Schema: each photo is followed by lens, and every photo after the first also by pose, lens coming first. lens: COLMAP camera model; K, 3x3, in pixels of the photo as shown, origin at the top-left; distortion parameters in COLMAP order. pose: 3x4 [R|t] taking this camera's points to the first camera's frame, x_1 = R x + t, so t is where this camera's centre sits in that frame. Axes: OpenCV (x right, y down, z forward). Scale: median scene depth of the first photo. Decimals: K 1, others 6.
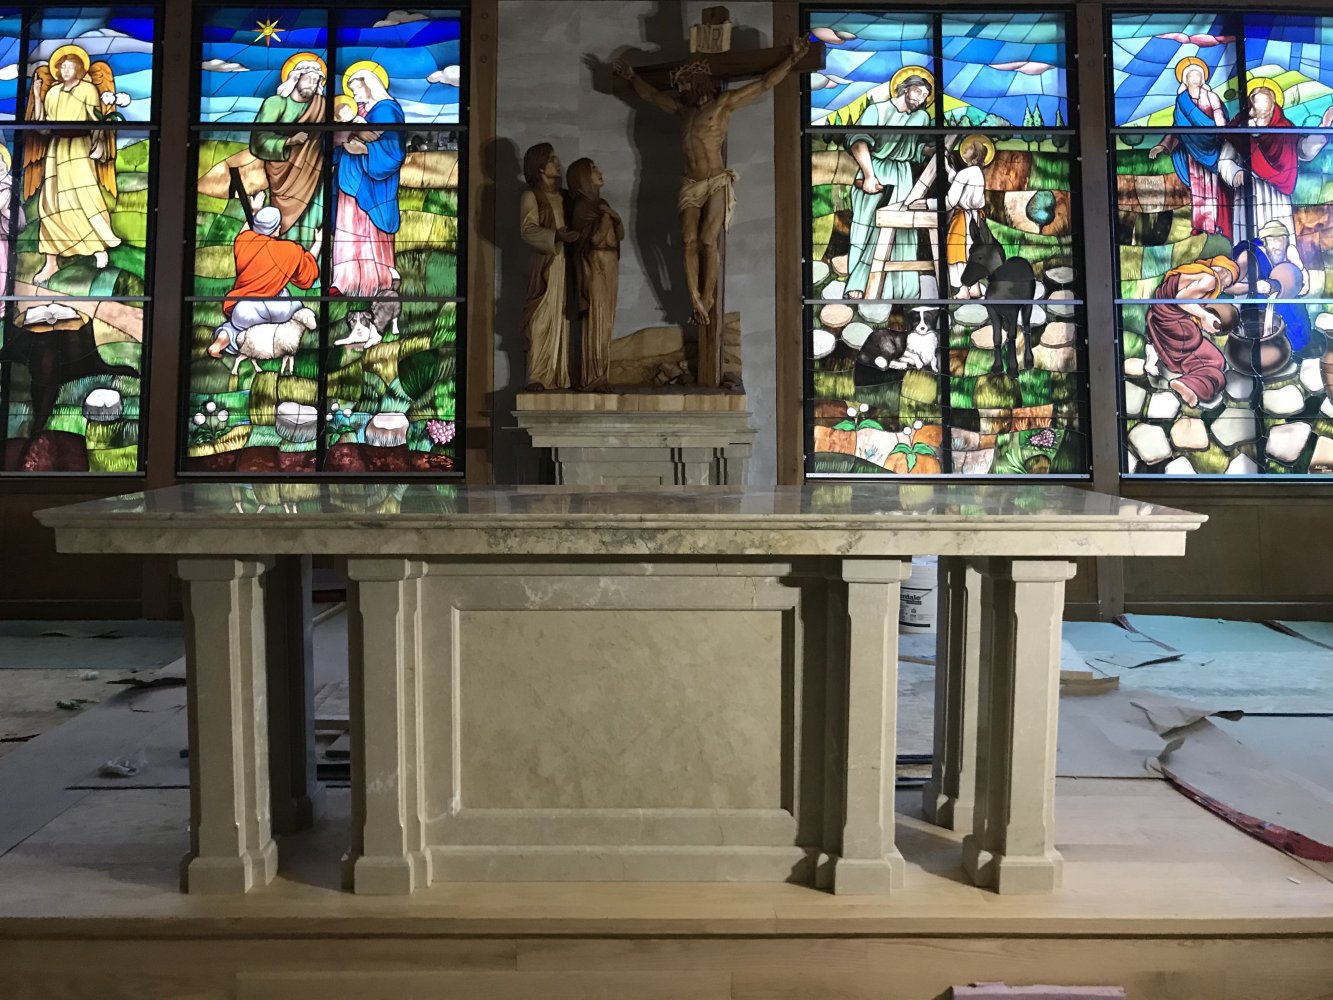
lens RADIAL K [[1087.4, 0, 648.2], [0, 1087.4, 505.2], [0, 0, 1]] dist [0.022551, -0.031347]
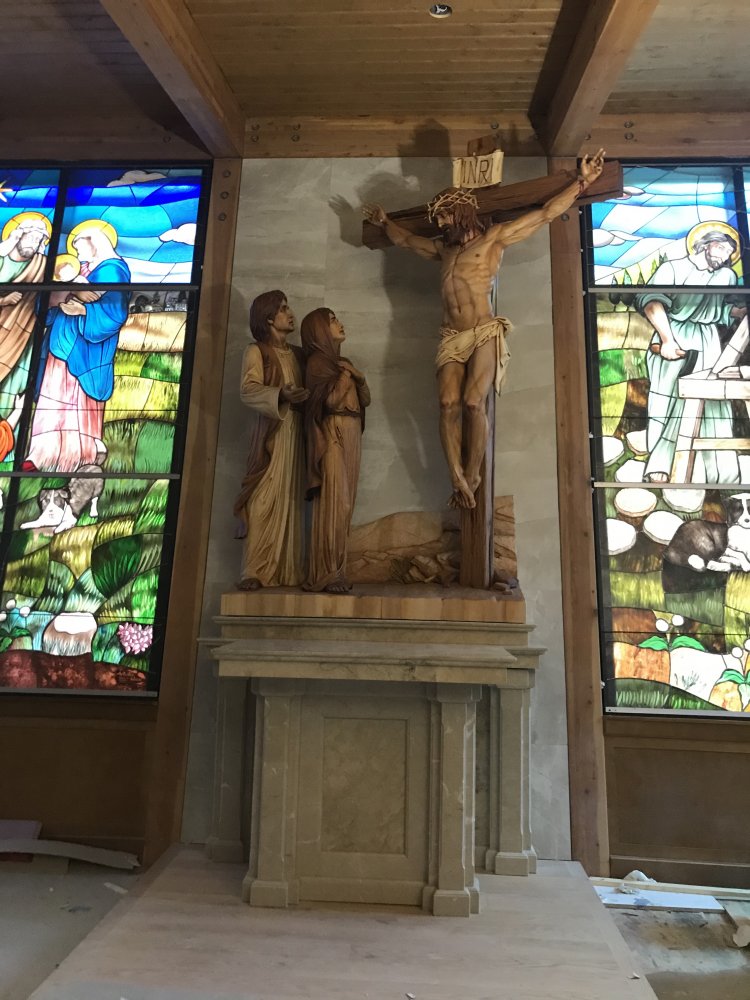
lens RADIAL K [[815.8, 0, 374.8], [0, 815.8, 491.6], [0, 0, 1]] dist [0.022551, -0.031347]
pose [[0.997864, 0.013606, -0.063894, 0.020412], [-0.026228, 0.979220, -0.201098, -0.056193], [0.059830, 0.202344, 0.977485, 0.400040]]
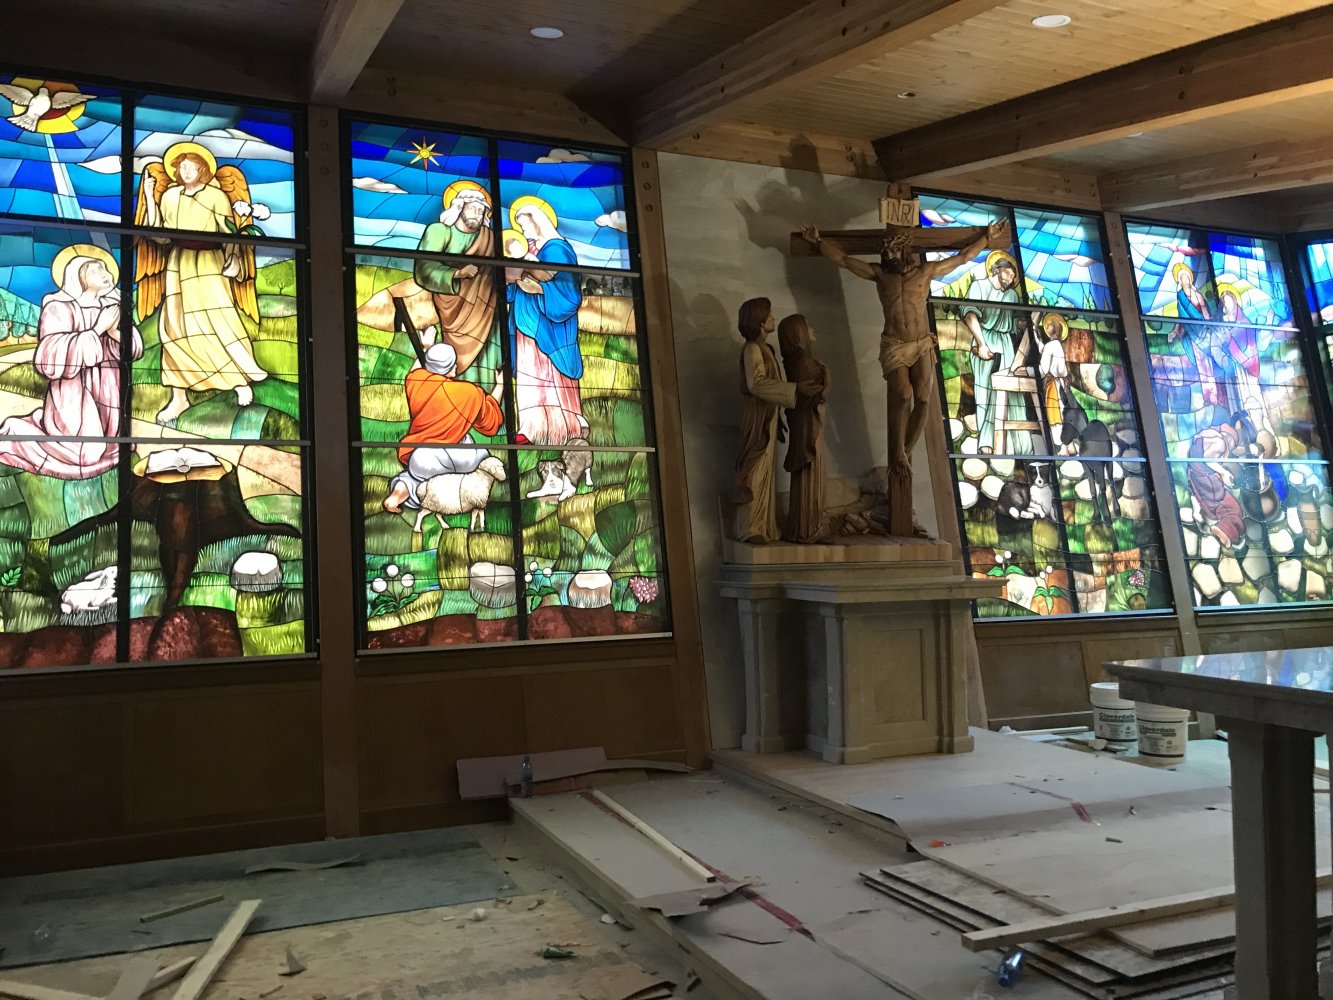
lens RADIAL K [[1087.4, 0, 648.3], [0, 1087.4, 507.7], [0, 0, 1]] dist [0.022551, -0.031347]
pose [[0.926036, -0.005234, 0.377398, -0.528600], [0.052990, 0.991803, -0.116269, -0.029136], [-0.373696, 0.127668, 0.918723, 0.139746]]
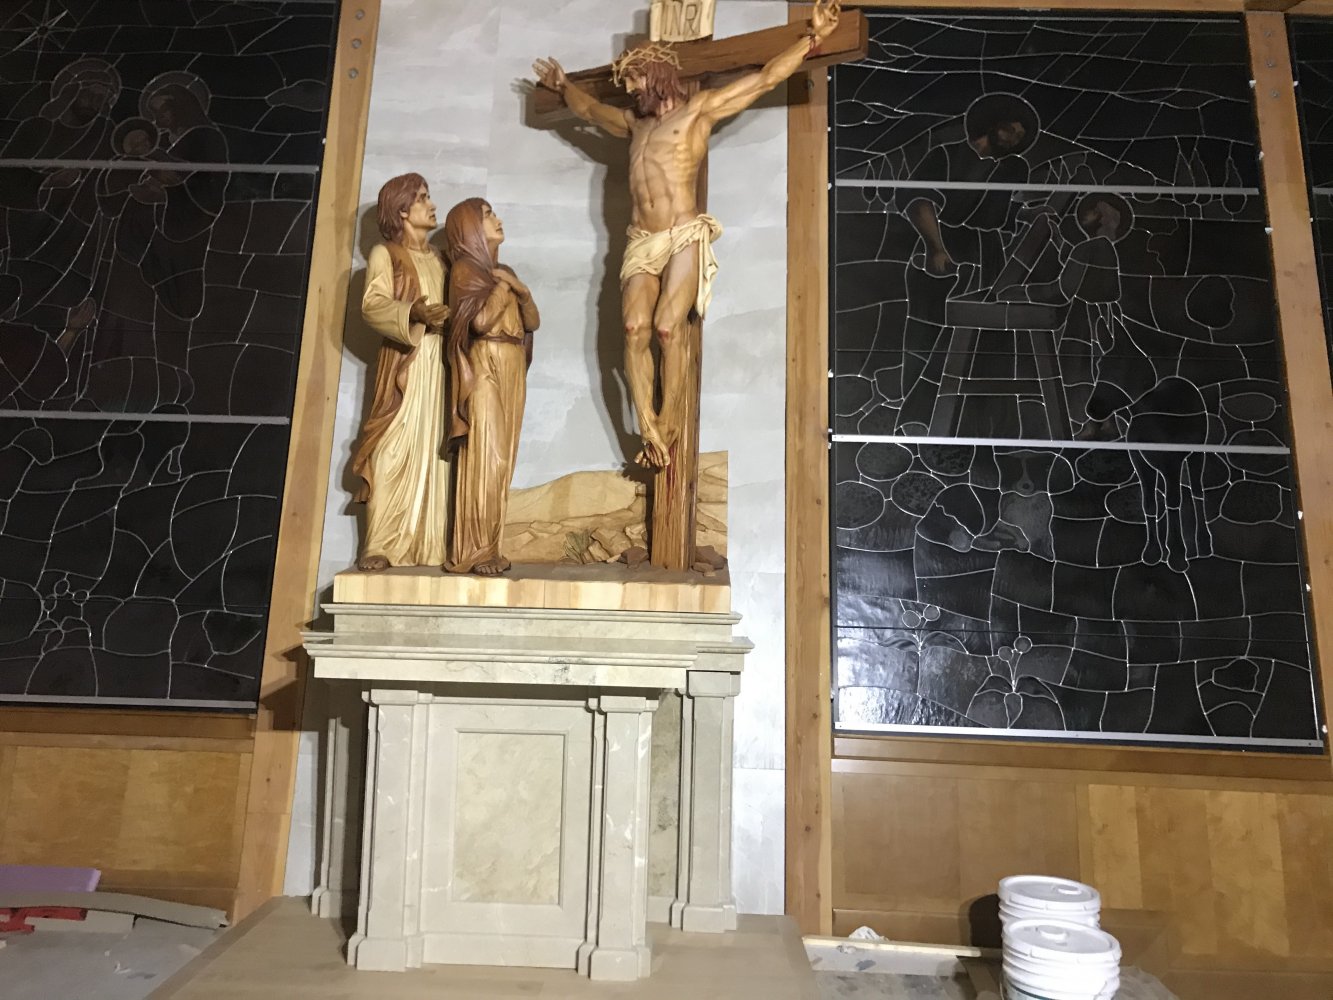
lens RADIAL K [[1087.4, 0, 661.9], [0, 1087.4, 504.4], [0, 0, 1]] dist [0.022551, -0.031347]
pose [[0.999251, 0.026445, -0.028258, 0.064901], [-0.030591, 0.986942, -0.158145, -0.048845], [0.023707, 0.158891, 0.987011, 0.391488]]
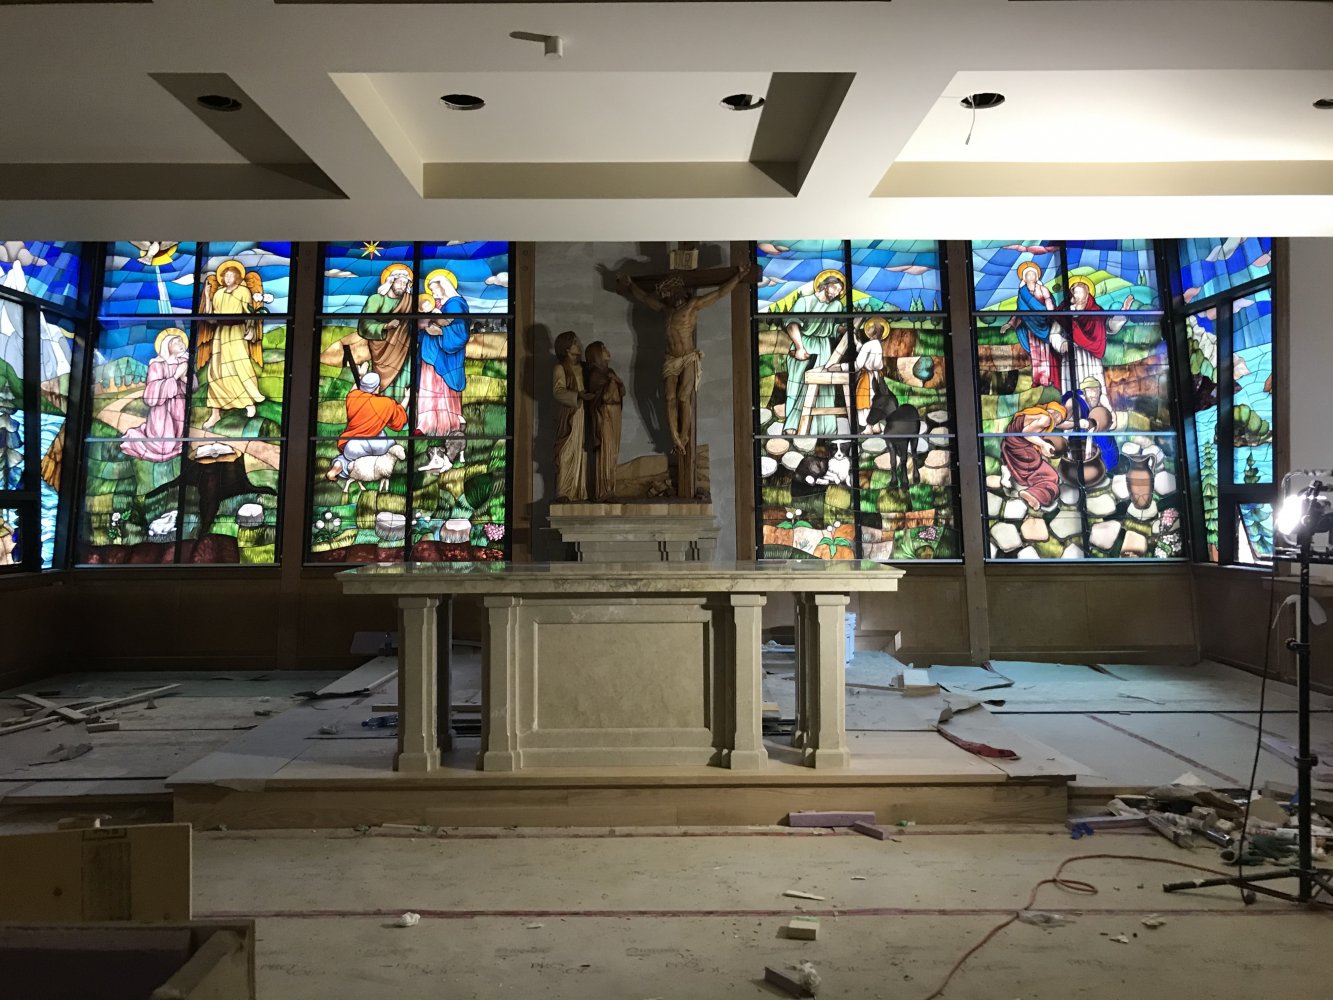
lens RADIAL K [[1087.4, 0, 654.7], [0, 1087.4, 504.2], [0, 0, 1]] dist [0.022551, -0.031347]
pose [[0.999968, -0.007936, -0.000838, 0.015776], [0.007828, 0.995882, -0.090319, 0.023569], [0.001552, 0.090309, 0.995913, -0.378176]]
